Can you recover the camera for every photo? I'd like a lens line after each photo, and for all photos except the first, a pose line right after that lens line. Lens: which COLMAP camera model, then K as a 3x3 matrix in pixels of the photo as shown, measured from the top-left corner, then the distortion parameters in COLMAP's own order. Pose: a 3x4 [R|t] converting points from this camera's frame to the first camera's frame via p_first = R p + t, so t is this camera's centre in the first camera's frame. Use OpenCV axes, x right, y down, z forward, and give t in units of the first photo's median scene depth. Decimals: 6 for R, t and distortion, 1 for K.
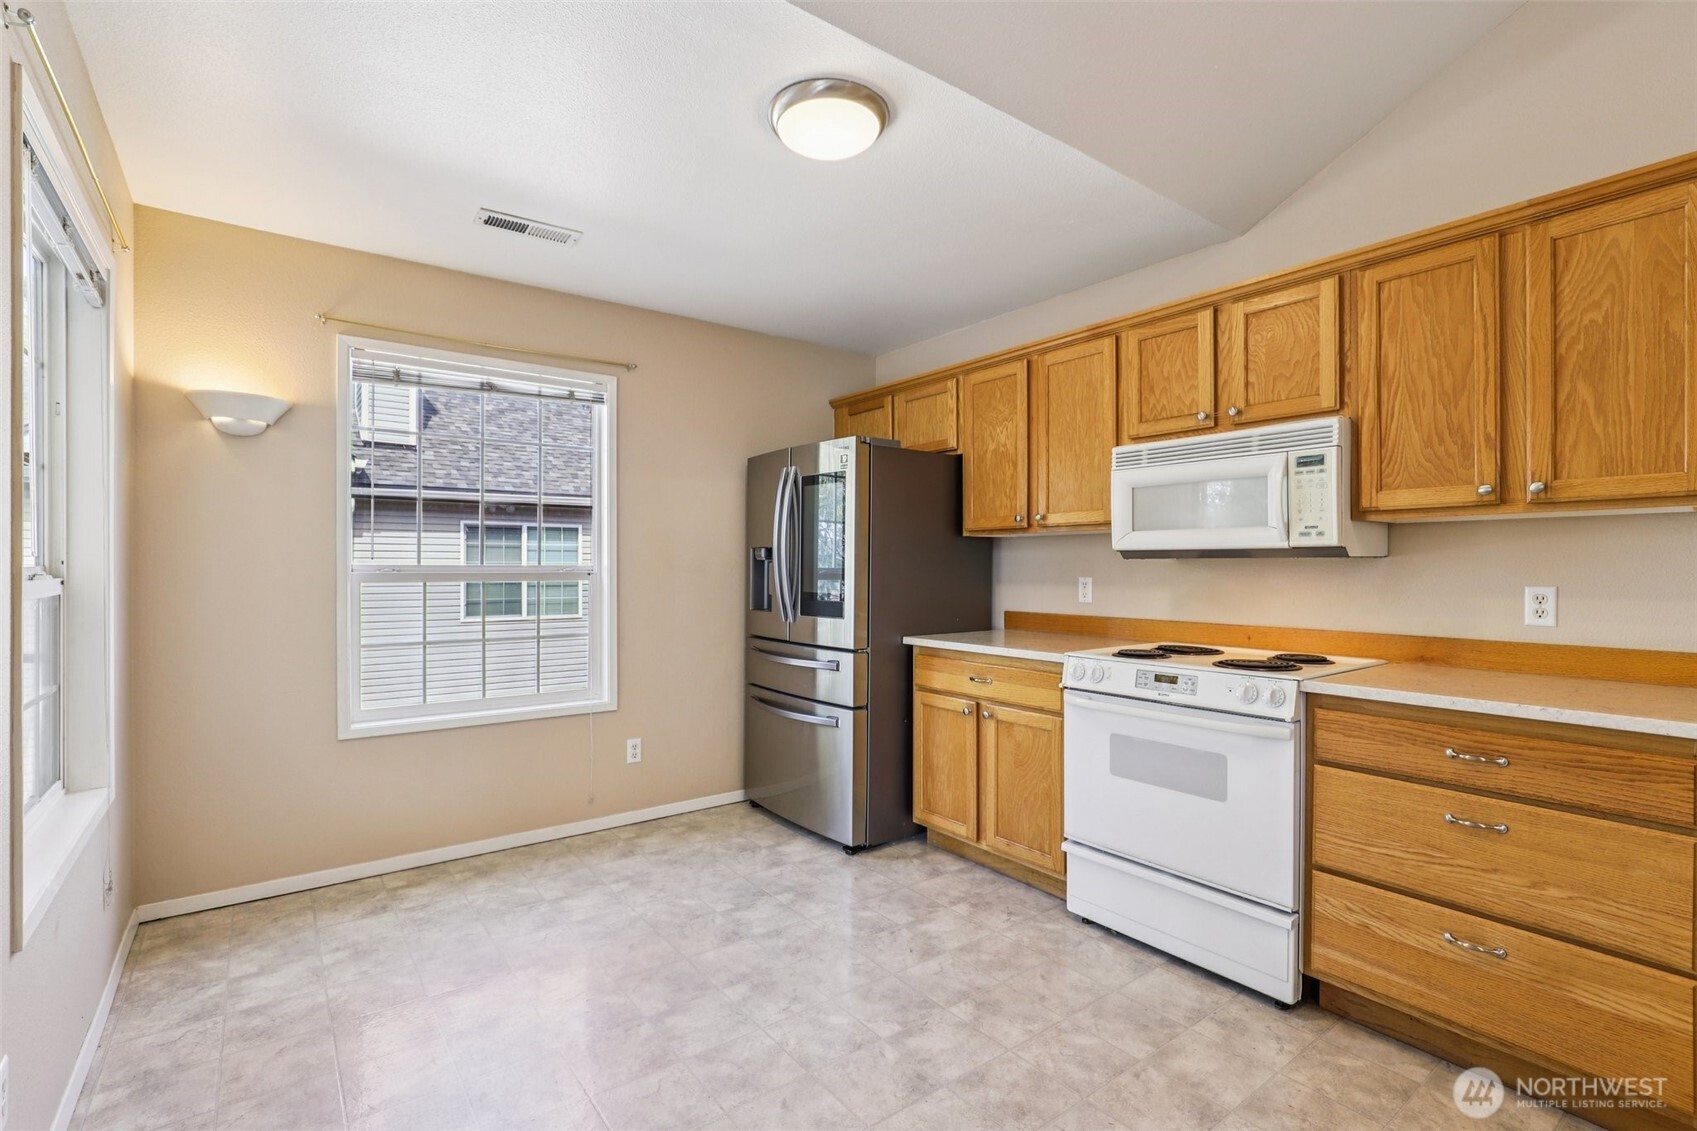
lens RADIAL K [[778.2, 0, 844.1], [0, 778.2, 564.4], [0, 0, 1]] dist [-0.002033, 0.000044]
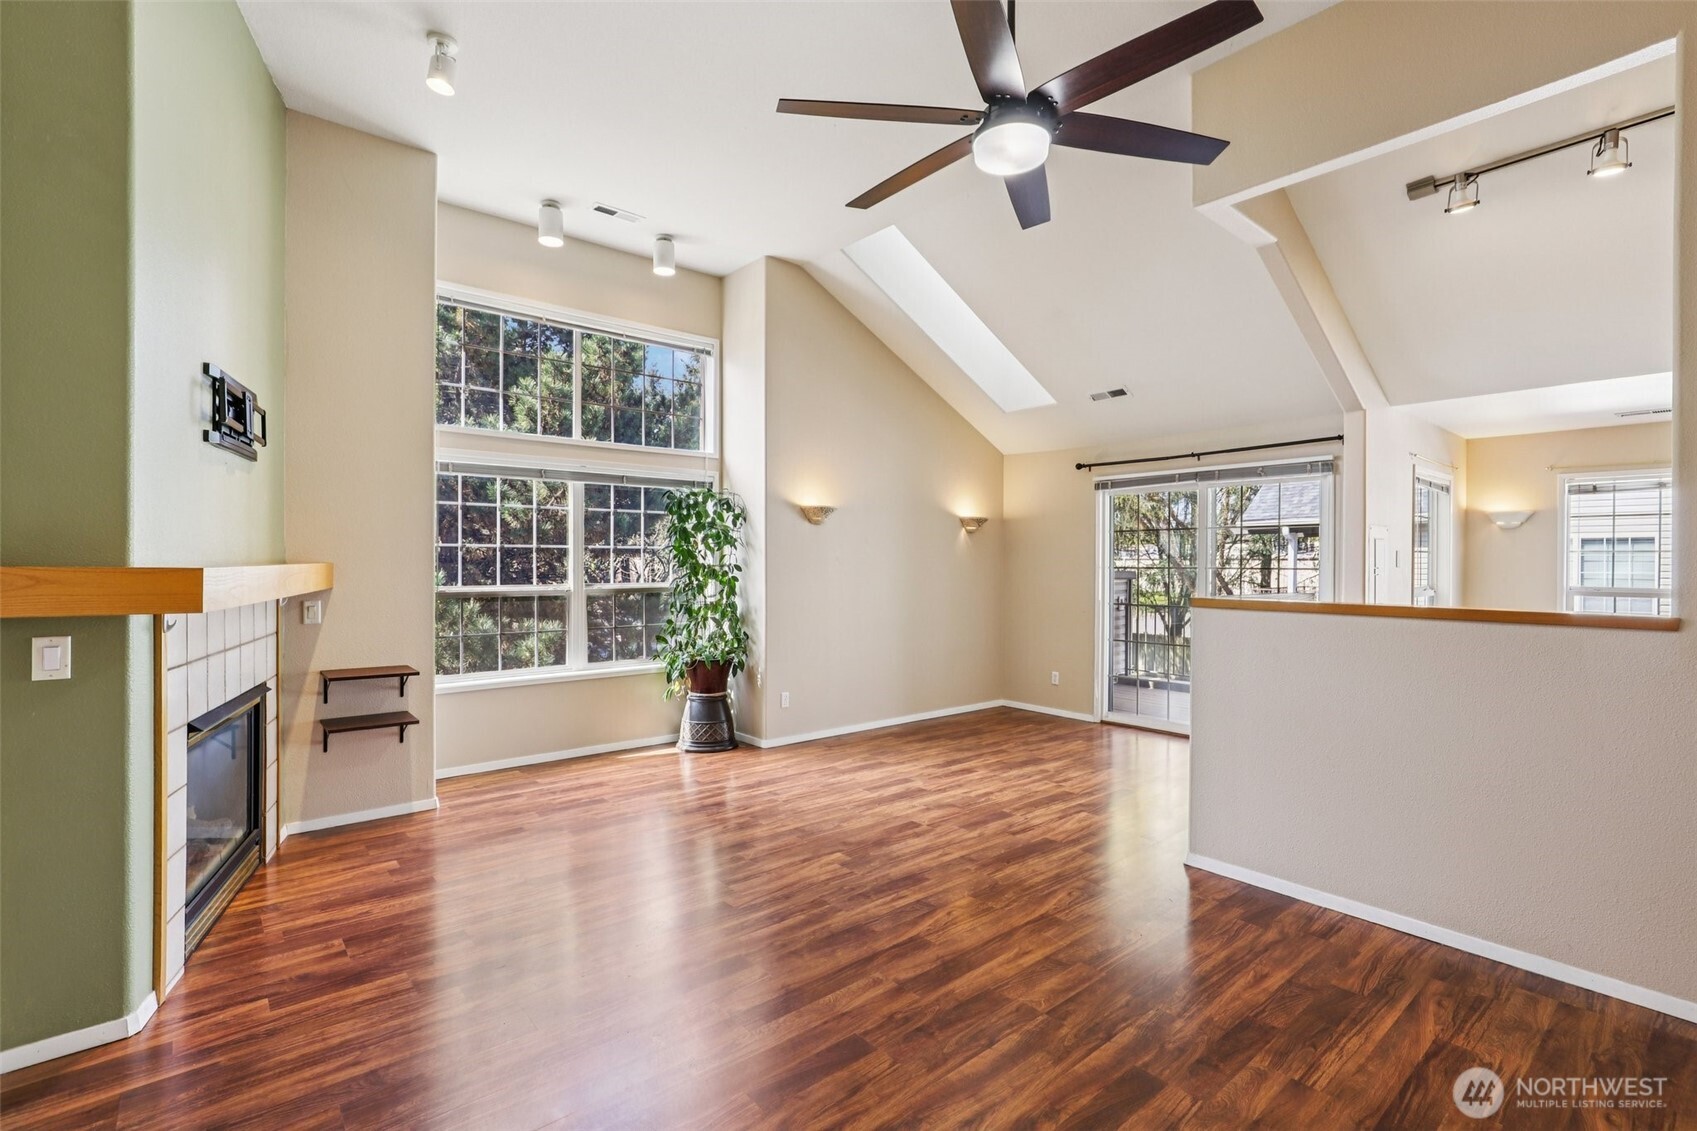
lens RADIAL K [[779.6, 0, 838.6], [0, 779.6, 567.0], [0, 0, 1]] dist [-0.016578, 0.000793]
pose [[0.055120, 0.004260, -0.998471, 1.246303], [-0.003413, 0.999986, 0.004078, -0.052149], [0.998474, 0.003183, 0.055134, -0.987791]]
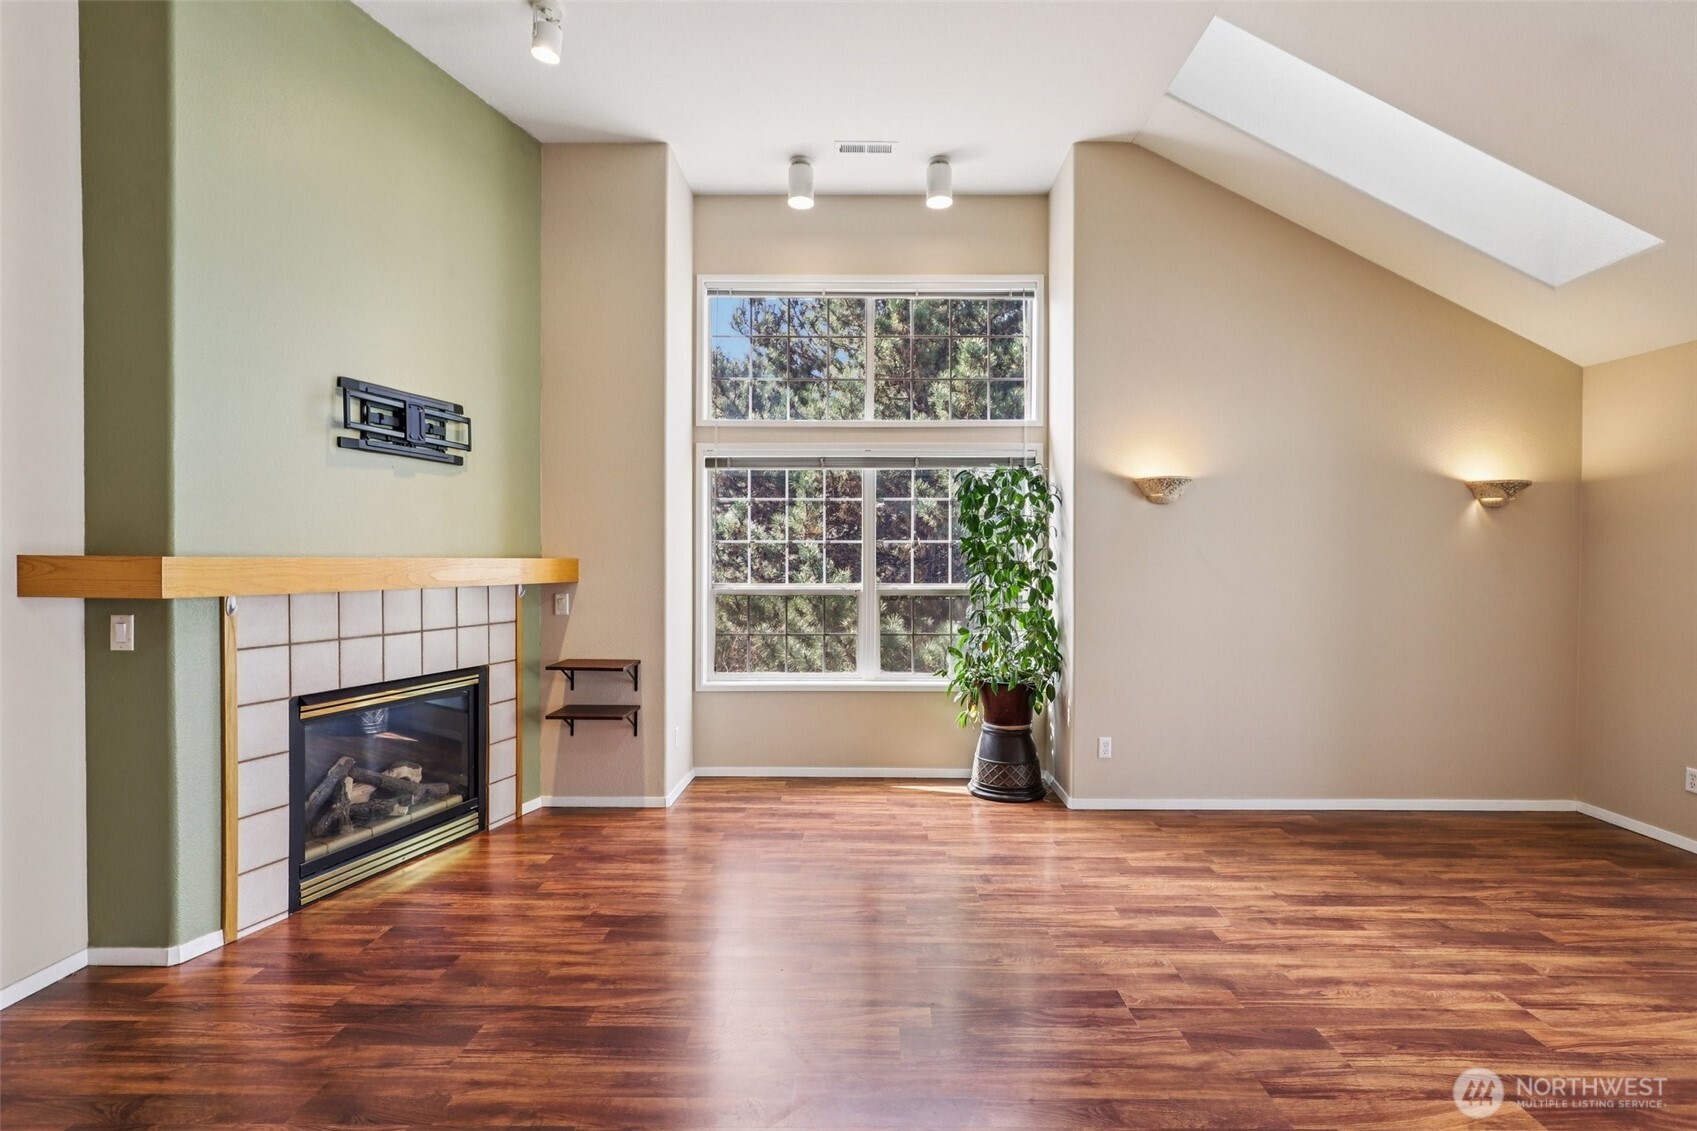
lens RADIAL K [[782.3, 0, 865.5], [0, 782.3, 572.4], [0, 0, 1]] dist [-0.016116, 0.005661]
pose [[-0.607597, 0.004759, -0.794231, 0.684710], [-0.003997, 0.999951, 0.009049, -0.040492], [0.794235, 0.008673, -0.607548, -0.501901]]
